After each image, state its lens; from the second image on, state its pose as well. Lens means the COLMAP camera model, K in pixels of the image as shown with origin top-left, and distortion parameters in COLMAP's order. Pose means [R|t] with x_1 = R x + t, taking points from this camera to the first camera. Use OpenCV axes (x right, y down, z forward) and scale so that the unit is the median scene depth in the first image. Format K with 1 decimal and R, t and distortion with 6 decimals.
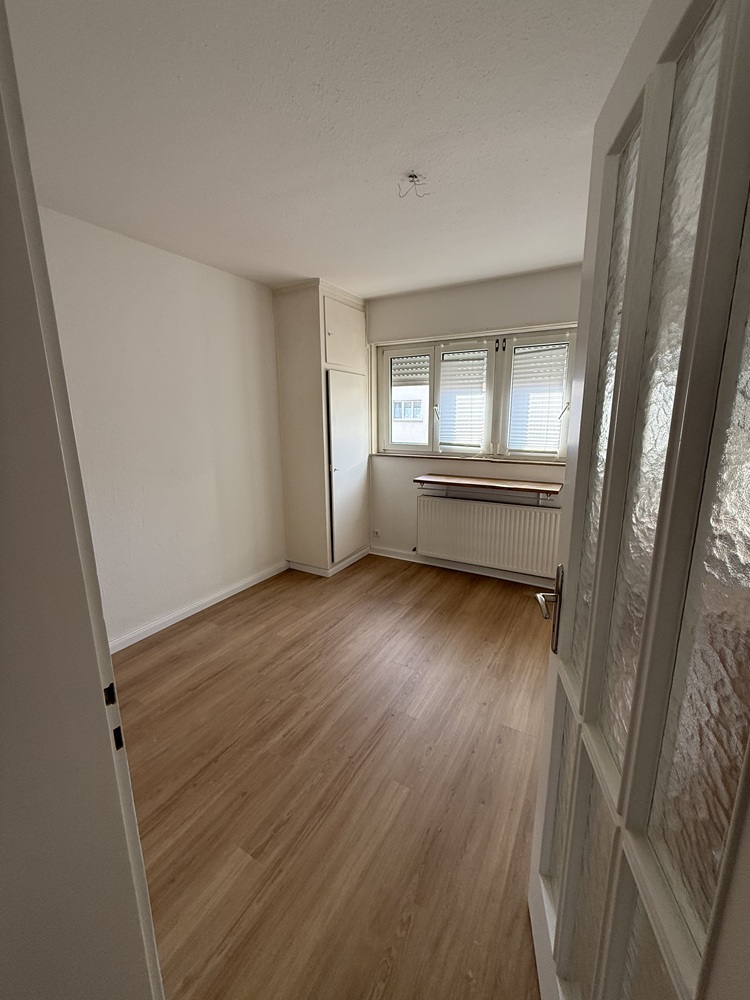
lens RADIAL K [[397.0, 0, 379.4], [0, 397.0, 493.9], [0, 0, 1]] dist [-0.001694, 0.001043]
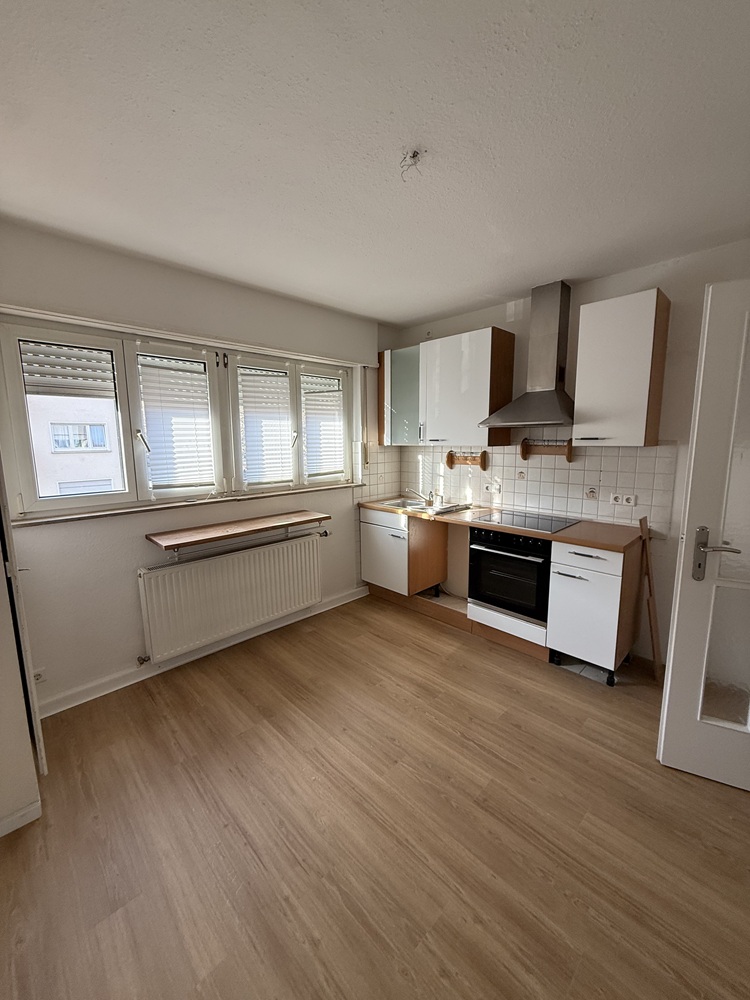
lens RADIAL K [[397.0, 0, 376.0], [0, 397.0, 492.9], [0, 0, 1]] dist [-0.001694, 0.001043]
pose [[0.269756, -0.130724, 0.954014, -0.431992], [0.196037, 0.977449, 0.078504, -0.107982], [-0.942763, 0.165845, 0.289300, 0.507179]]
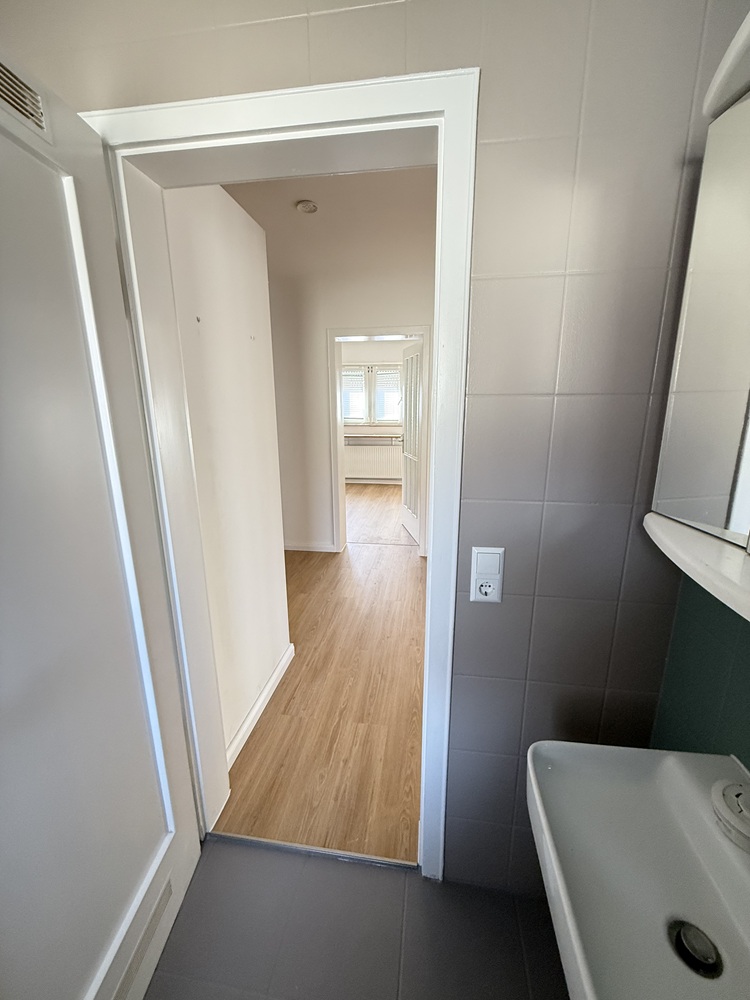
lens RADIAL K [[397.0, 0, 377.7], [0, 397.0, 496.6], [0, 0, 1]] dist [-0.001694, 0.001043]
pose [[0.924791, -0.079233, 0.372134, -0.494190], [0.071997, 0.996848, 0.033324, 0.228316], [-0.373601, -0.004025, 0.927581, -0.967759]]
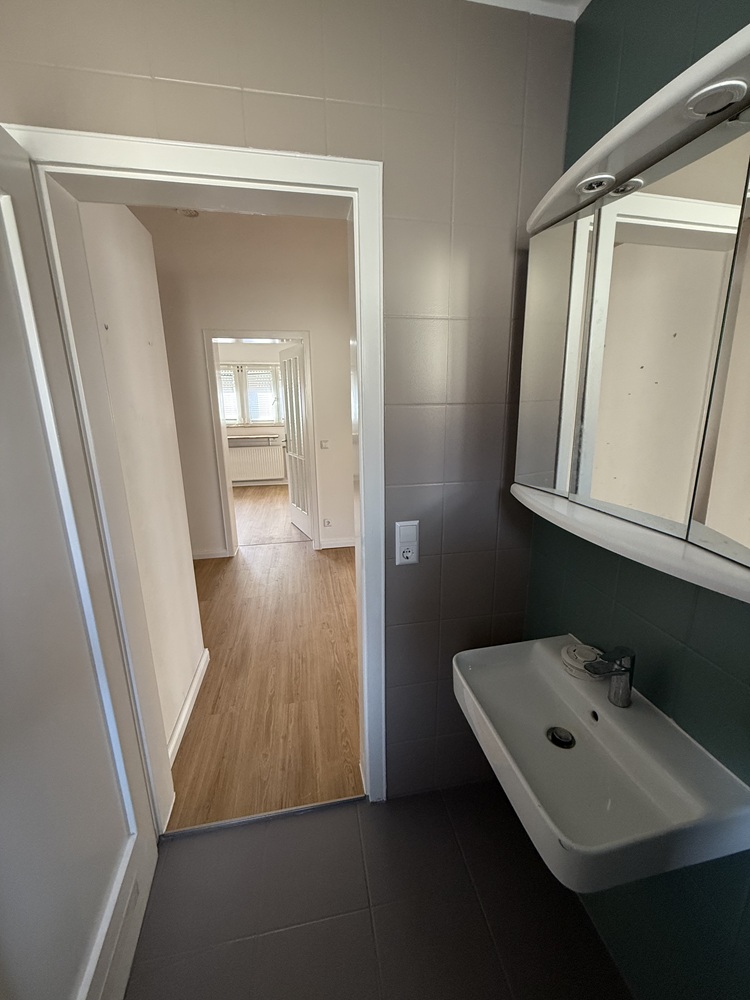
lens RADIAL K [[397.0, 0, 376.8], [0, 397.0, 496.9], [0, 0, 1]] dist [-0.001694, 0.001043]
pose [[0.754734, -0.151741, 0.638241, -0.568315], [0.138212, 0.987824, 0.071415, 0.227238], [-0.641306, 0.034313, 0.766517, -0.997856]]
